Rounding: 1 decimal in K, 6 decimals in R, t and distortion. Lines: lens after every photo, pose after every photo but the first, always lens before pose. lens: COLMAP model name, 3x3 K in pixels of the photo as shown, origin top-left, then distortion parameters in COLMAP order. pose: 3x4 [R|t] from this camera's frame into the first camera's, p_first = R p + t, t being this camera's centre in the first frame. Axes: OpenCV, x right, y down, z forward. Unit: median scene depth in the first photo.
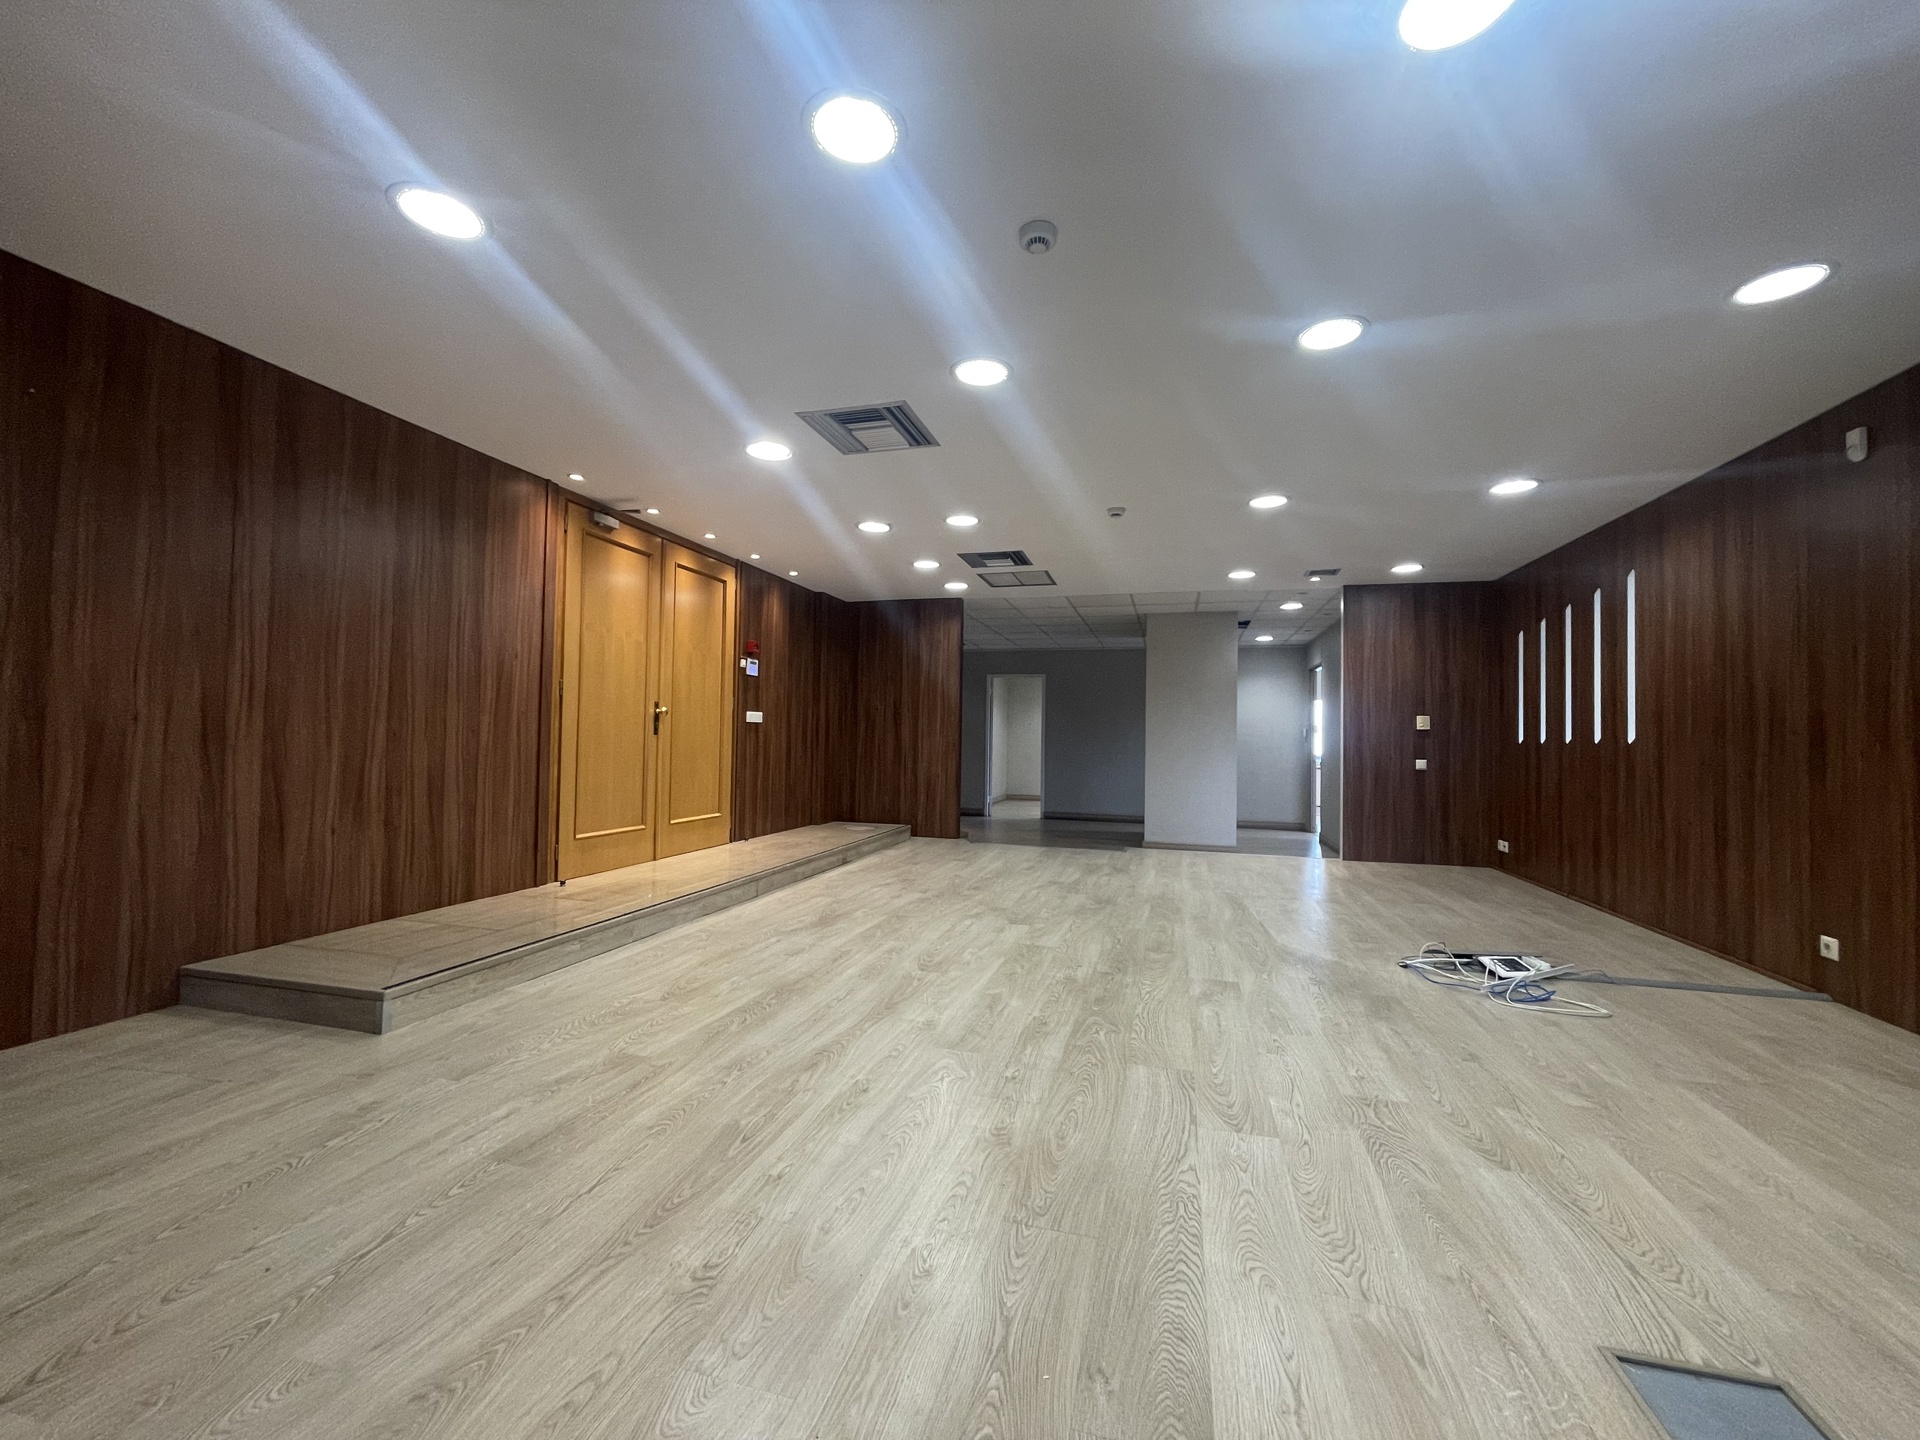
lens RADIAL K [[777.2, 0, 960.0], [0, 777.2, 720.0], [0, 0, 1]] dist [-0.001051, 0.000061]
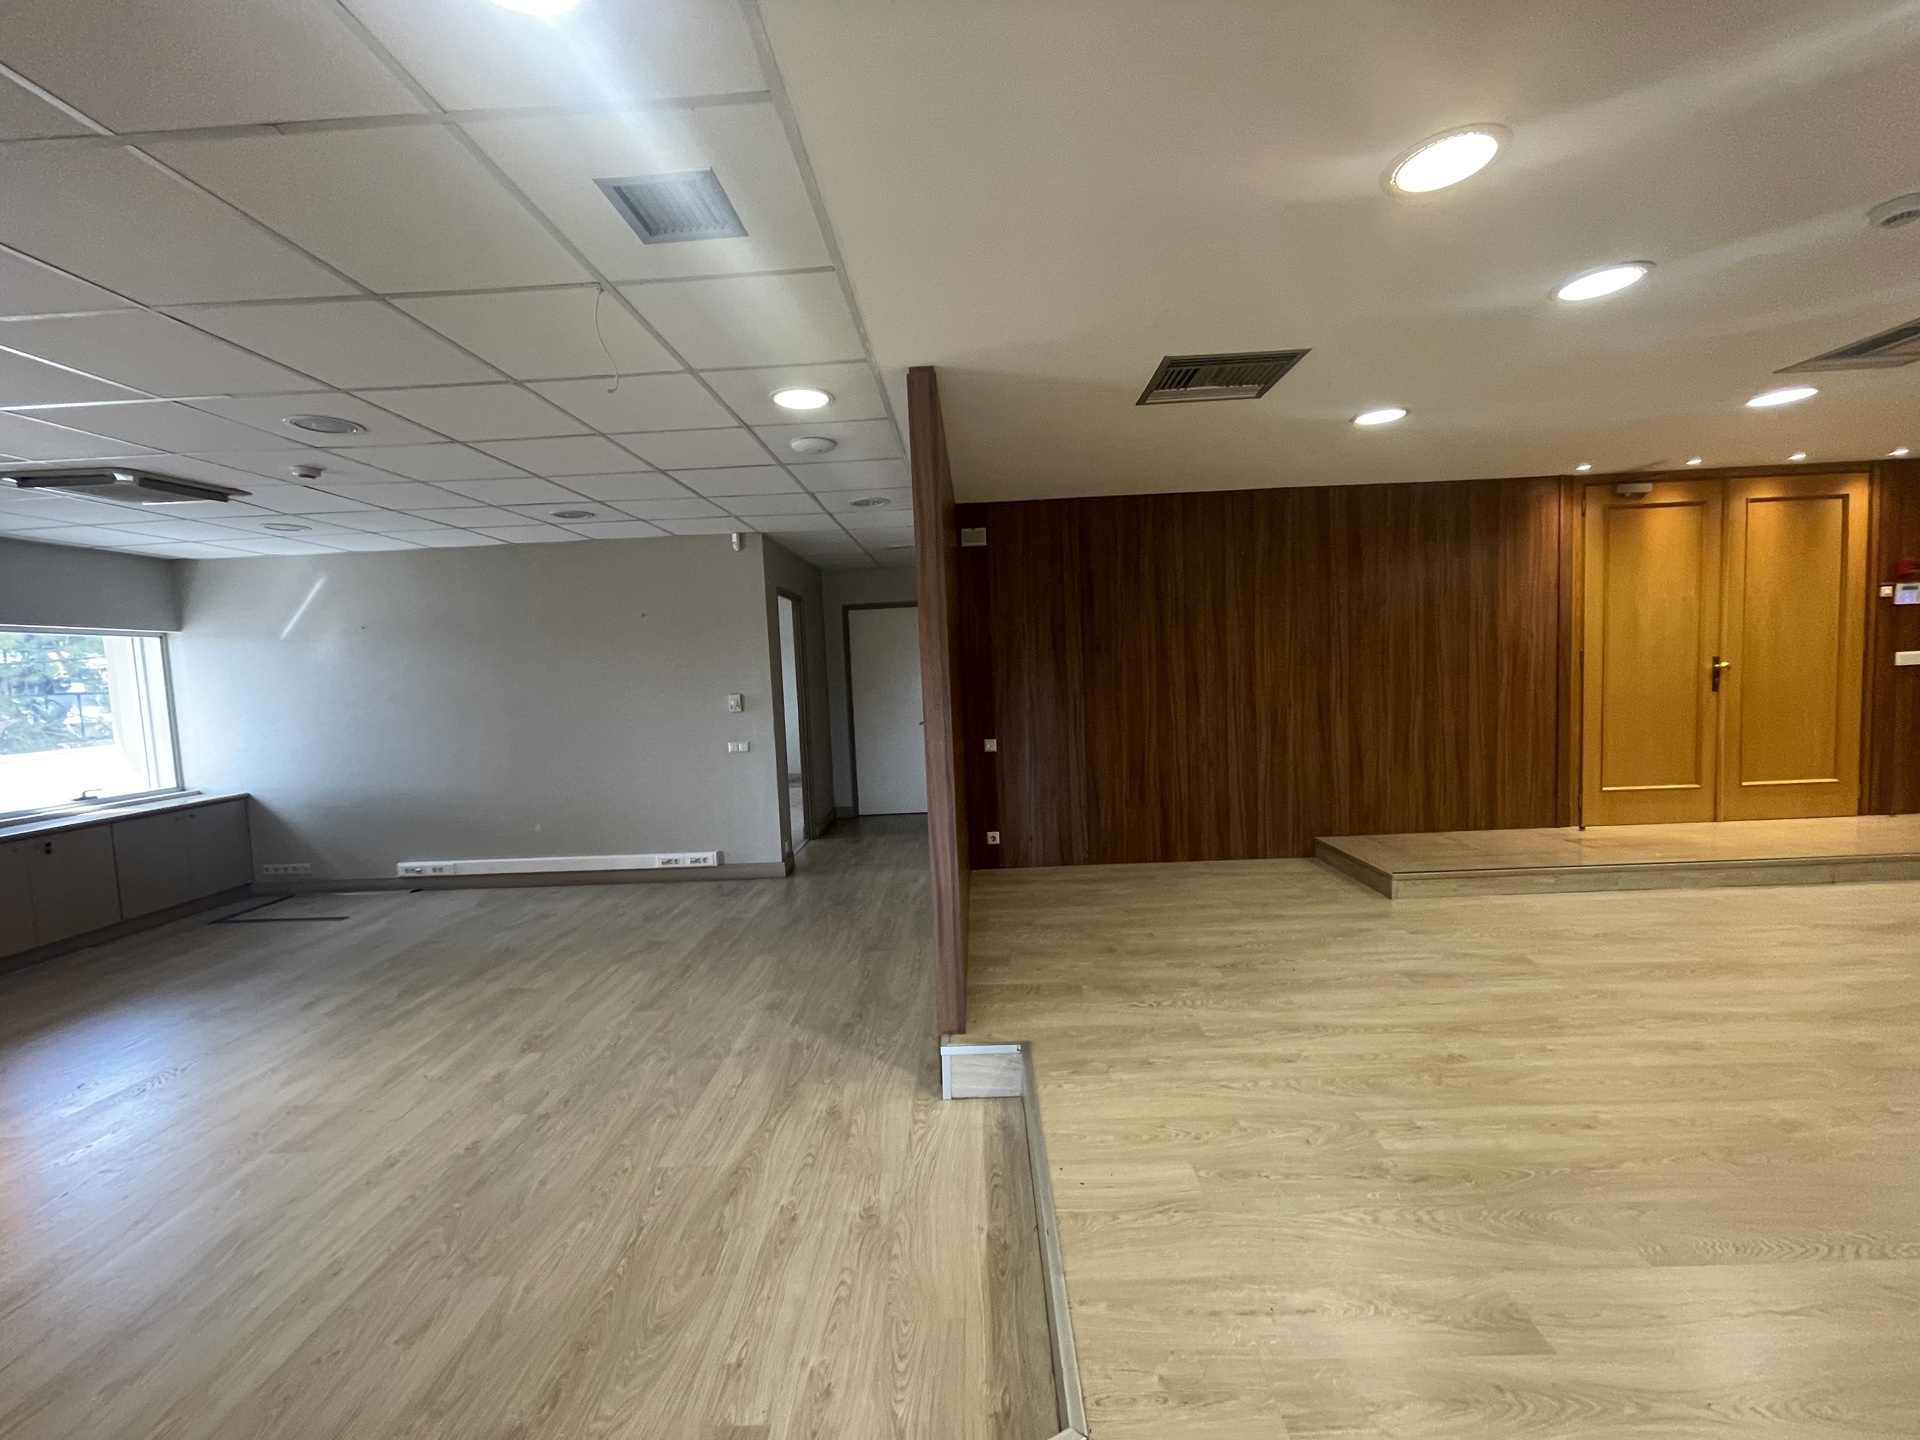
lens RADIAL K [[777.2, 0, 960.0], [0, 777.2, 720.0], [0, 0, 1]] dist [-0.001051, 0.000061]
pose [[0.260498, 0.042182, -0.964552, 0.390120], [0.069630, 0.995623, 0.062346, -0.094751], [0.962960, -0.083403, 0.256421, -0.186035]]
